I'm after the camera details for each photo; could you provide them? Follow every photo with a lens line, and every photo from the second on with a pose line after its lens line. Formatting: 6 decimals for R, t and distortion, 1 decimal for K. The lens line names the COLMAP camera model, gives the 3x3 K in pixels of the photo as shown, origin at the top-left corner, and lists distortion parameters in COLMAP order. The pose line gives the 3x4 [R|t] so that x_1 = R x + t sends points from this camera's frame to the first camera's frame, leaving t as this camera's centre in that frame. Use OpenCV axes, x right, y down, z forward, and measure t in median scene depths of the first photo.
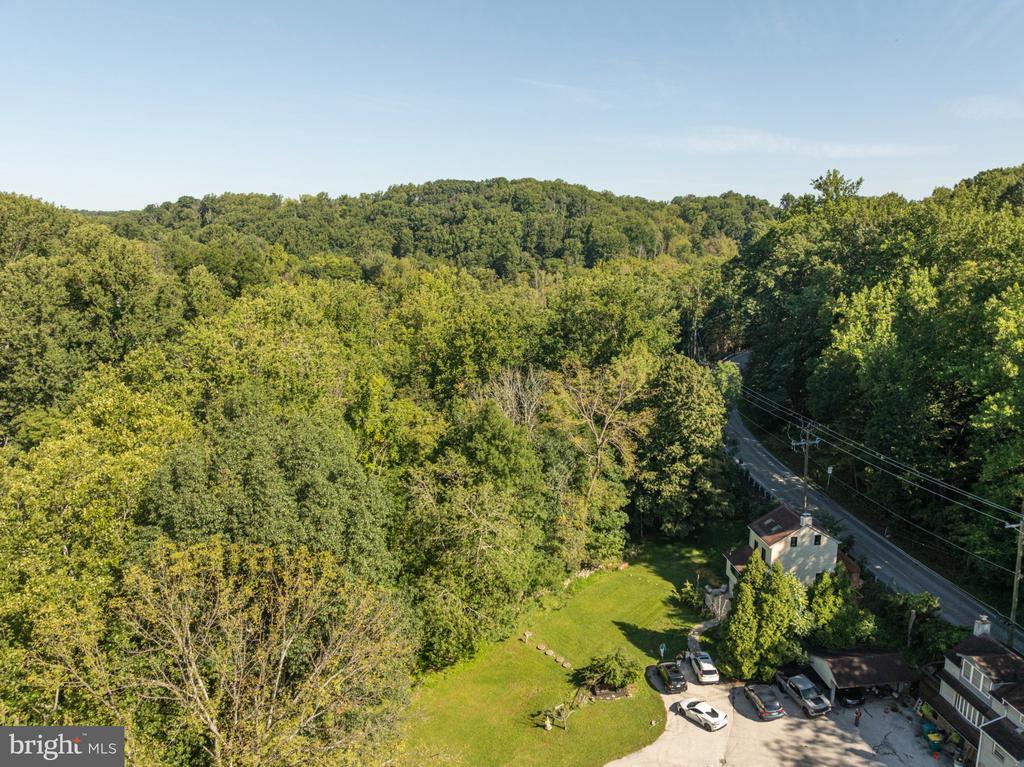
lens RADIAL K [[701.3, 0, 515.1], [0, 701.3, 371.5], [0, 0, 1]] dist [-0.047591, 0.002778]
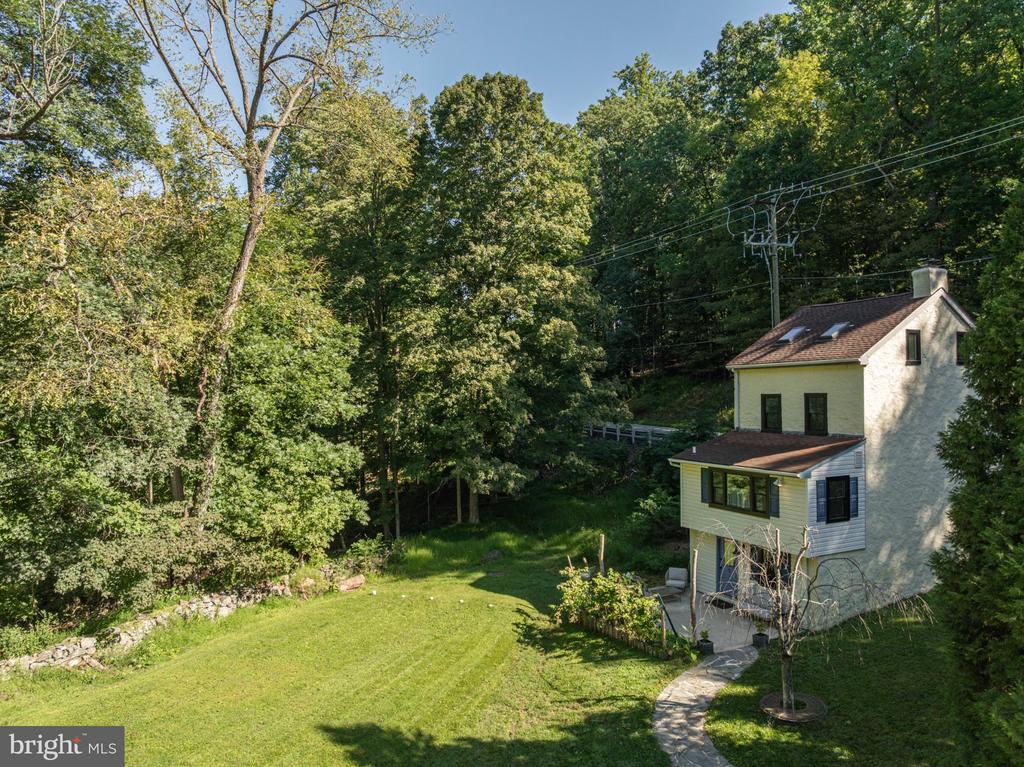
lens RADIAL K [[726.2, 0, 514.7], [0, 726.2, 379.6], [0, 0, 1]] dist [-0.038476, 0.008066]
pose [[0.932619, 0.009511, 0.360738, 0.121472], [0.063239, 0.979875, -0.189328, 0.296974], [-0.355279, 0.199384, 0.913249, 0.750793]]
